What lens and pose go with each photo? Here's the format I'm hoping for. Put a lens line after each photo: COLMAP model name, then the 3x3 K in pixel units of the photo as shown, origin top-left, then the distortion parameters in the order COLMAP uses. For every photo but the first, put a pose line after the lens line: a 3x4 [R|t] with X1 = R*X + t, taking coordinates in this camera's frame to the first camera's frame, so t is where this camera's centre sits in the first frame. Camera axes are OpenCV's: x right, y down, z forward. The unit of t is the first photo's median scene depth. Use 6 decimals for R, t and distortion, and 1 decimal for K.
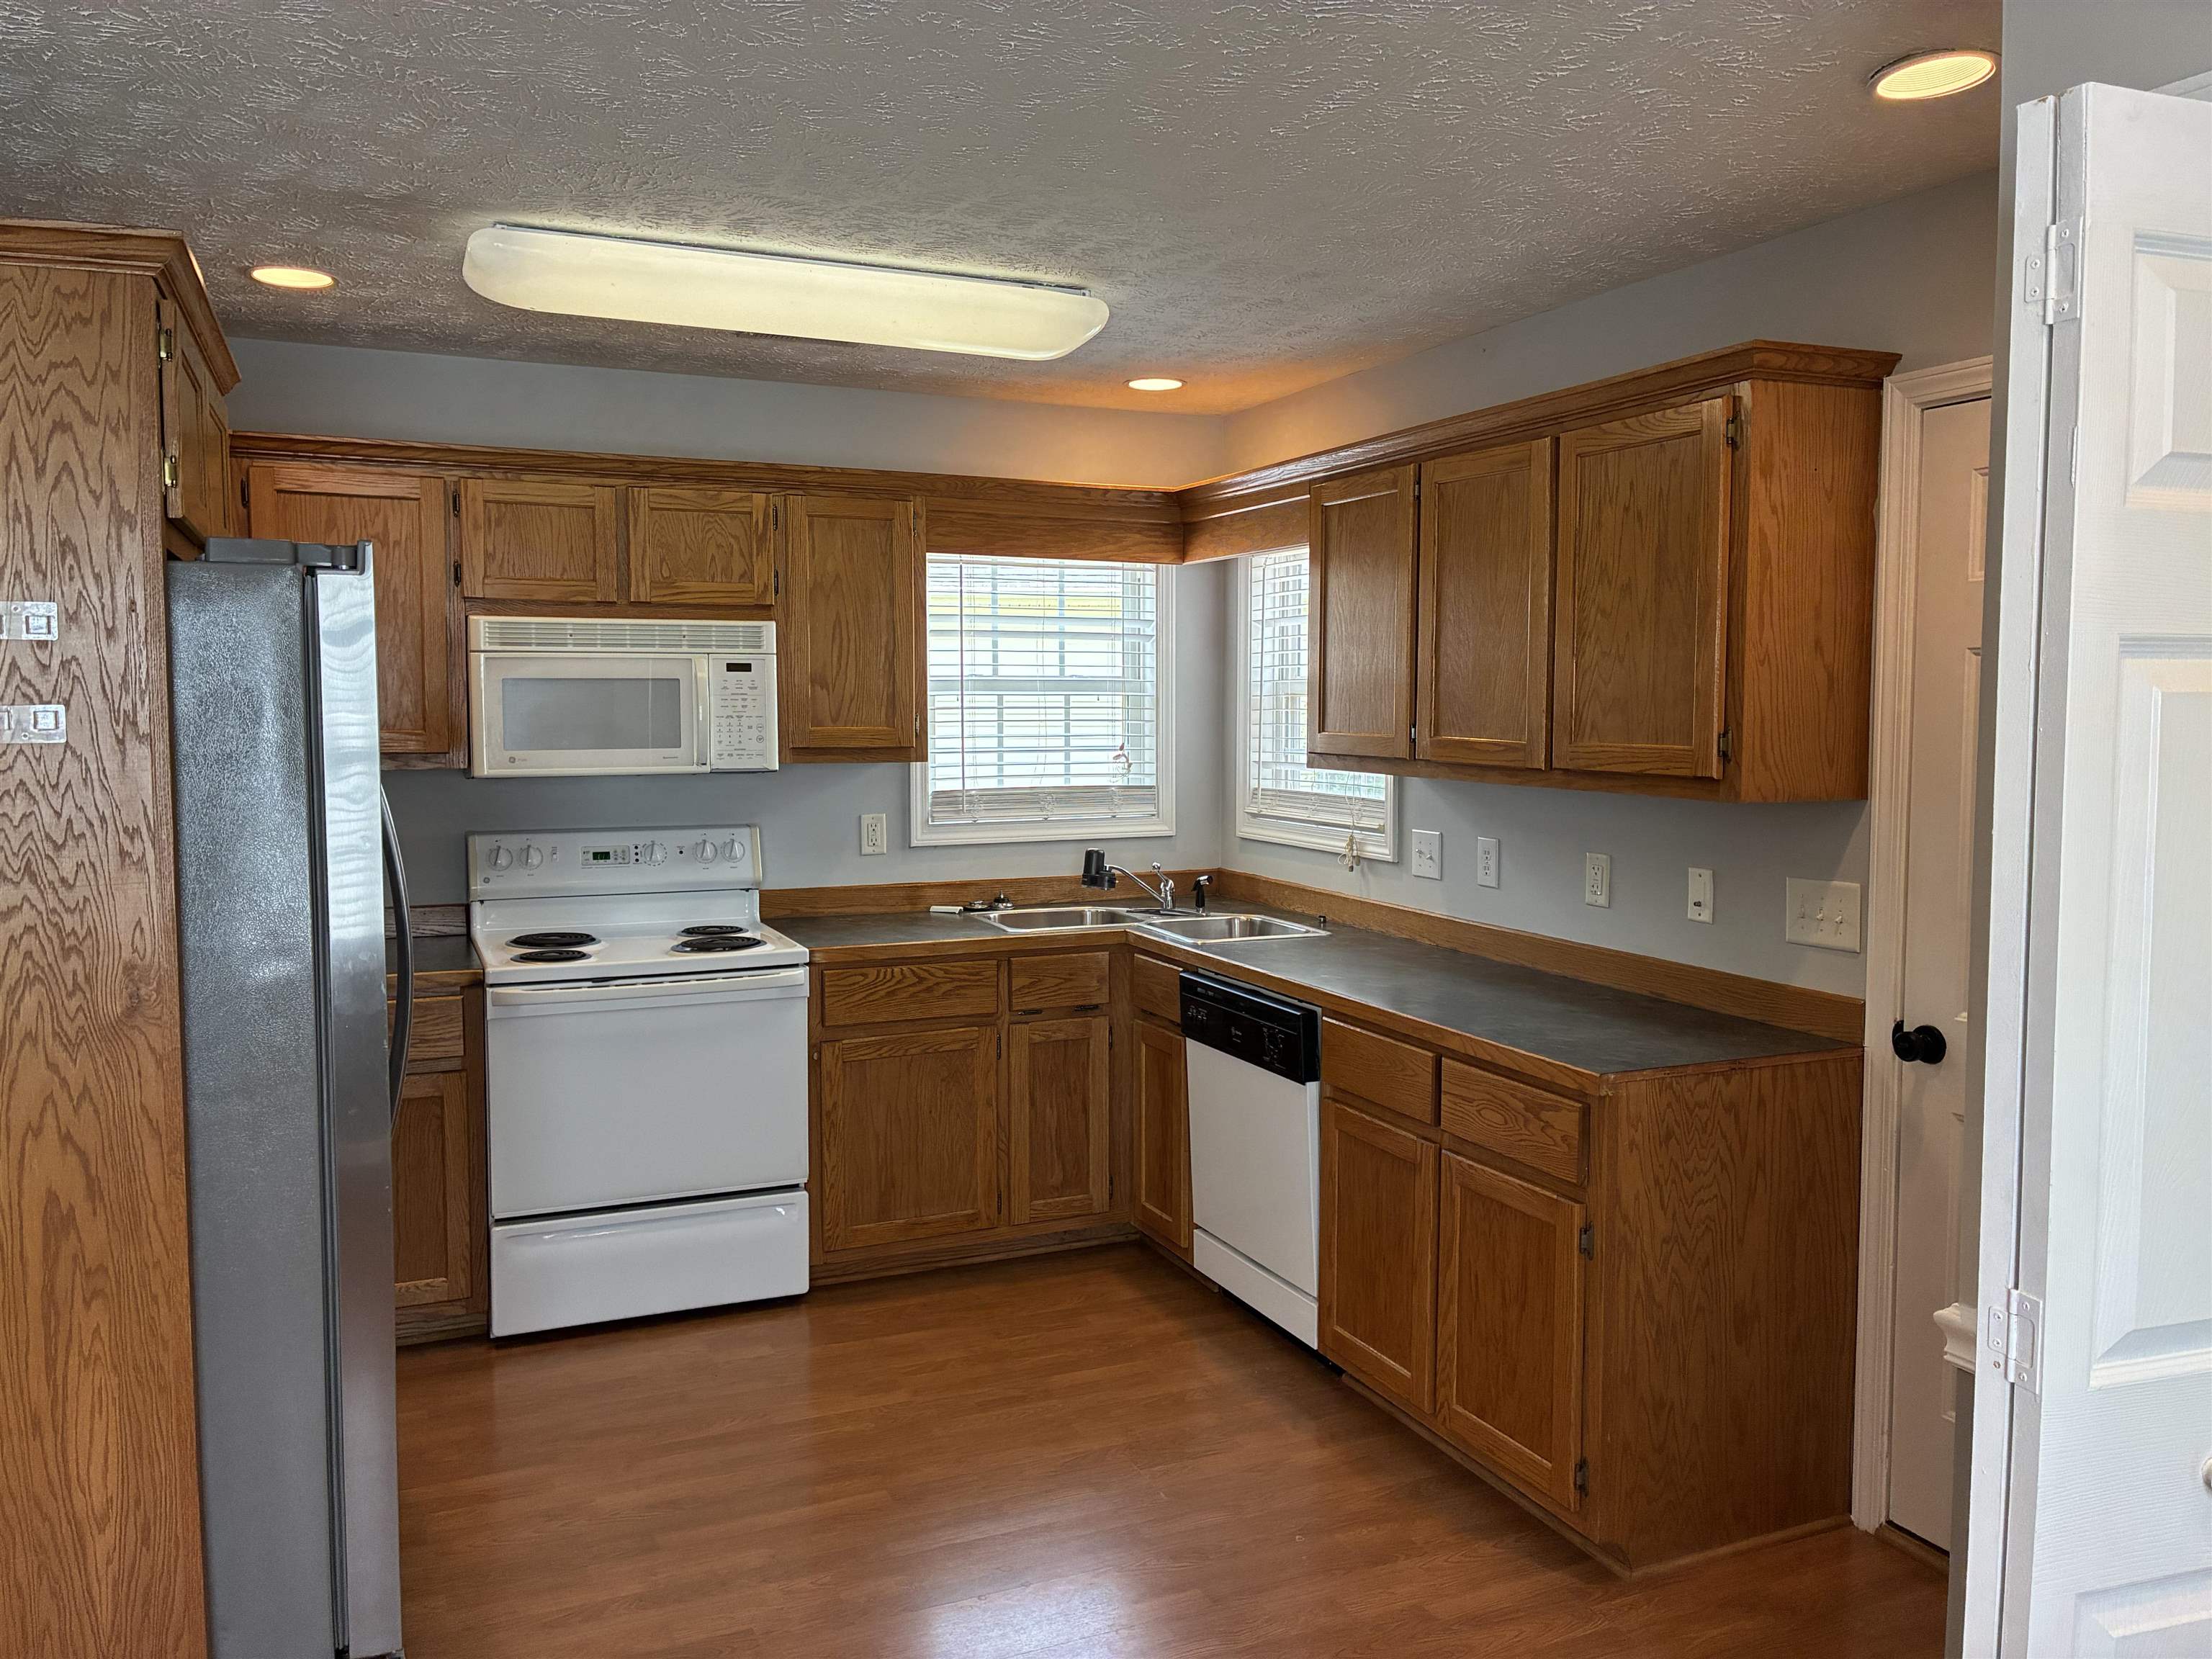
lens RADIAL K [[1663.6, 0, 1117.6], [0, 1663.6, 811.5], [0, 0, 1]] dist [0.062839, -0.088604]
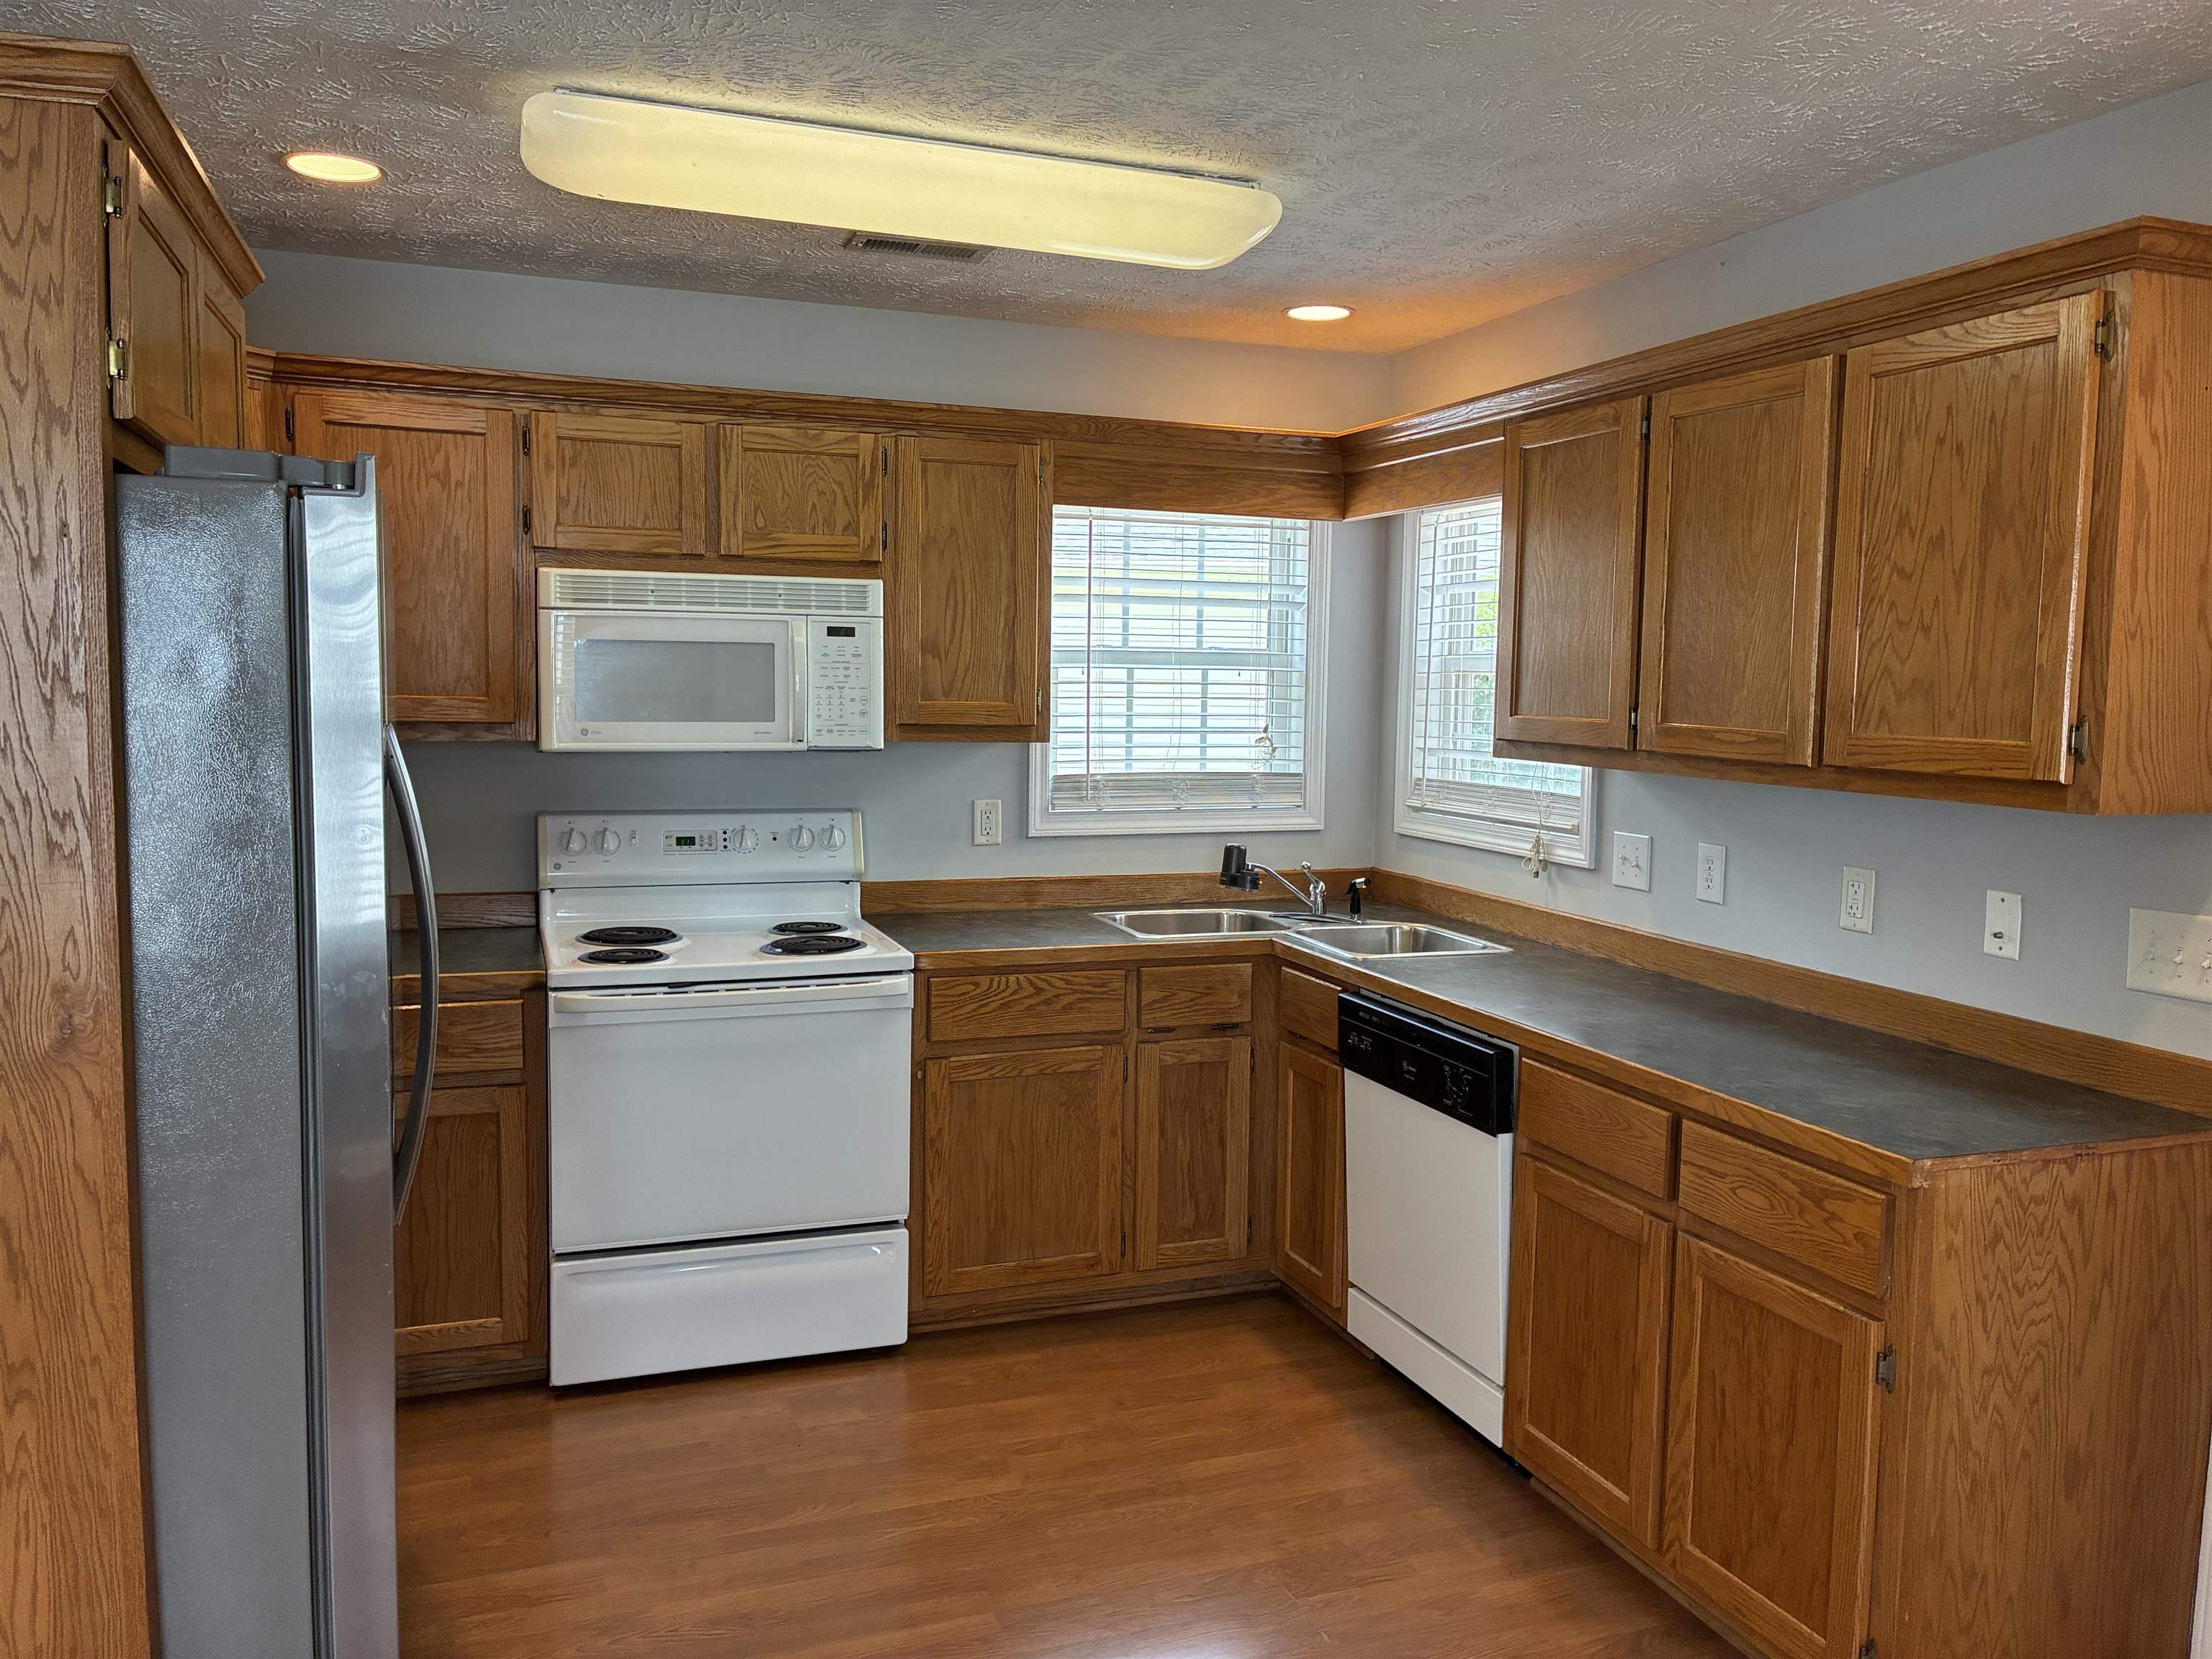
lens RADIAL K [[1663.6, 0, 1117.6], [0, 1663.6, 811.5], [0, 0, 1]] dist [0.062839, -0.088604]
pose [[0.997791, 0.020095, -0.063314, -0.026554], [-0.019322, 0.999732, 0.012786, -0.006228], [0.063553, -0.011534, 0.997912, 0.147539]]
